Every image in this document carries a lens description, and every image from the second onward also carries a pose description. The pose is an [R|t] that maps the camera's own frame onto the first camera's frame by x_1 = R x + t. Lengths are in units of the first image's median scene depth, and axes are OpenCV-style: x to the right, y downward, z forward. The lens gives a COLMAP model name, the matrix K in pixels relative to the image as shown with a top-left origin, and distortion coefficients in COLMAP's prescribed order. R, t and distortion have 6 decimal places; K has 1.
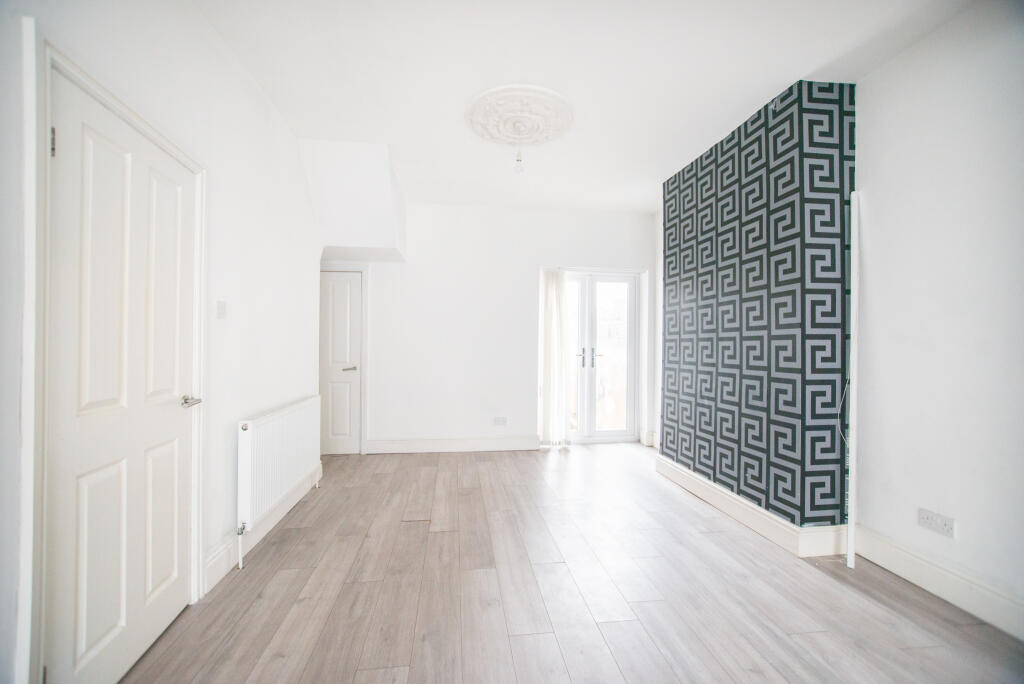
lens RADIAL K [[403.9, 0, 512.0], [0, 403.9, 342.0], [0, 0, 1]] dist [0.000669, 0.000068]
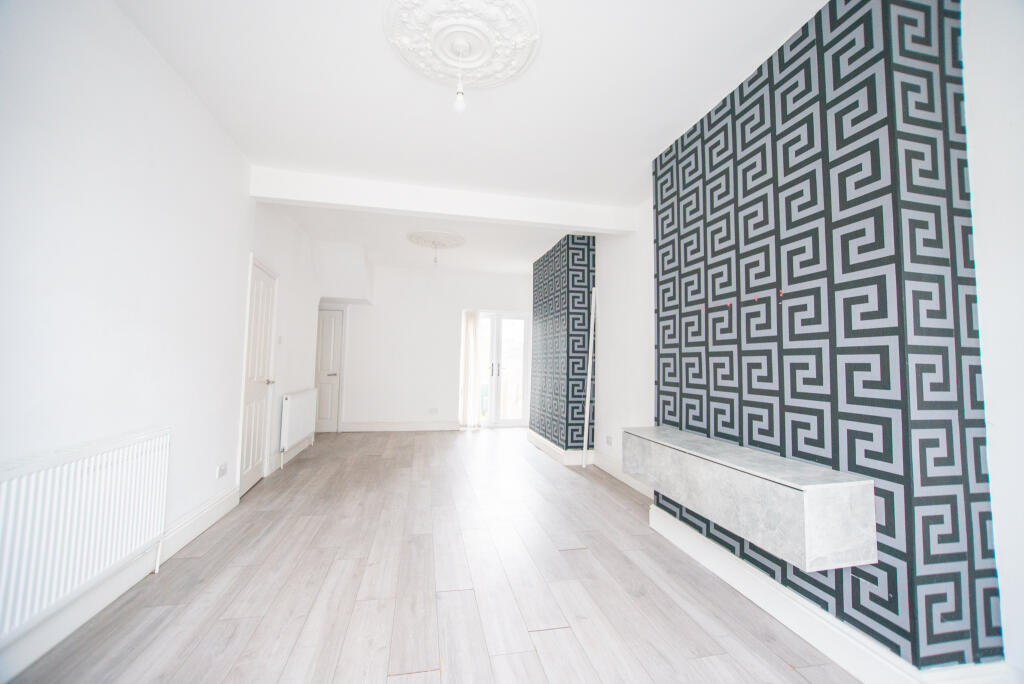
lens RADIAL K [[399.0, 0, 507.4], [0, 399.0, 336.6], [0, 0, 1]] dist [-0.000045, 0.000026]
pose [[0.997391, 0.018454, 0.069788, 0.211328], [-0.014353, 0.998165, -0.058824, 0.005126], [-0.070746, 0.057669, 0.995826, -0.792038]]
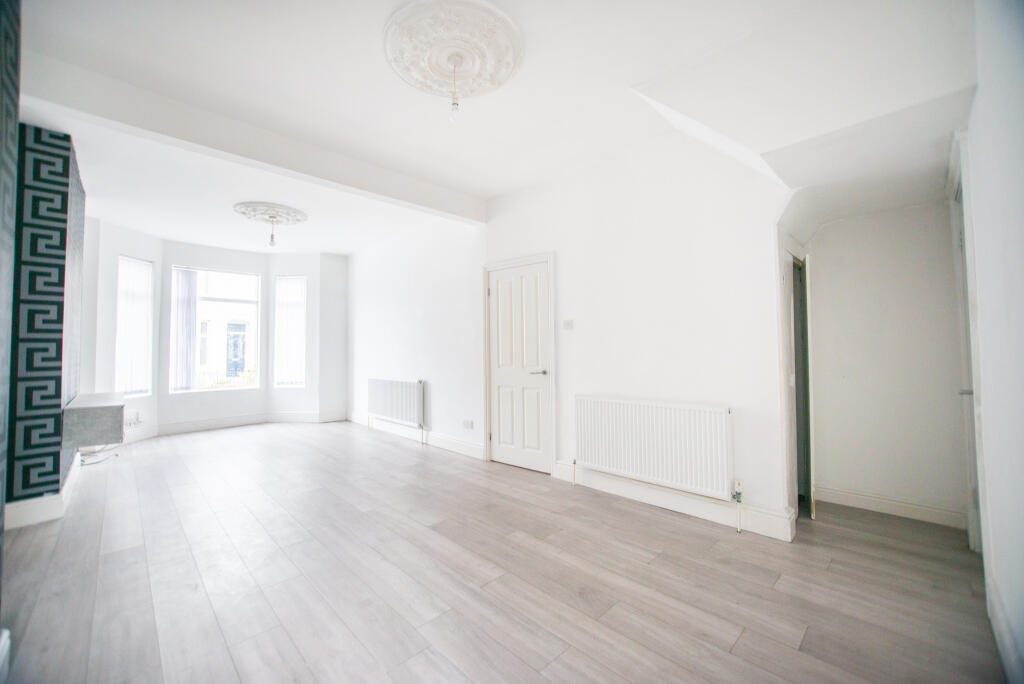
lens RADIAL K [[399.0, 0, 507.4], [0, 399.0, 336.6], [0, 0, 1]] dist [-0.000045, 0.000026]
pose [[-0.796925, -0.021523, -0.603695, 0.365716], [0.007975, 0.998903, -0.046141, 0.031711], [0.604026, -0.041586, -0.795879, 1.538465]]
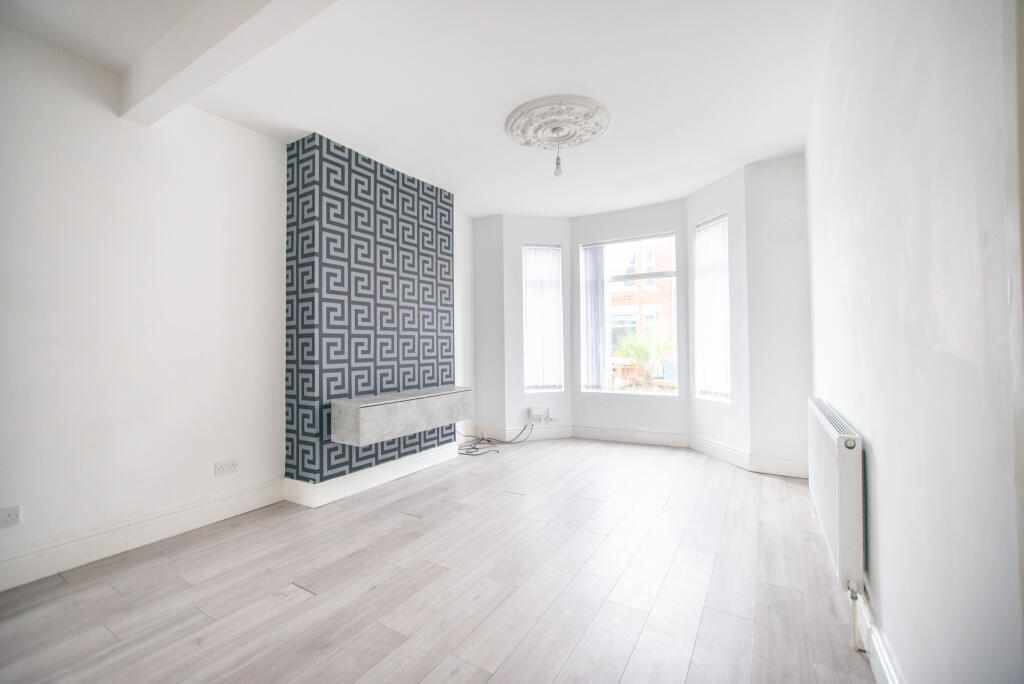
lens RADIAL K [[429.8, 0, 510.2], [0, 429.8, 339.8], [0, 0, 1]] dist [-0.001611, -0.000070]
pose [[-0.774319, 0.012161, 0.632678, -0.377793], [0.000241, 0.999821, -0.018923, 0.019950], [-0.632795, -0.014500, -0.774184, 0.670411]]
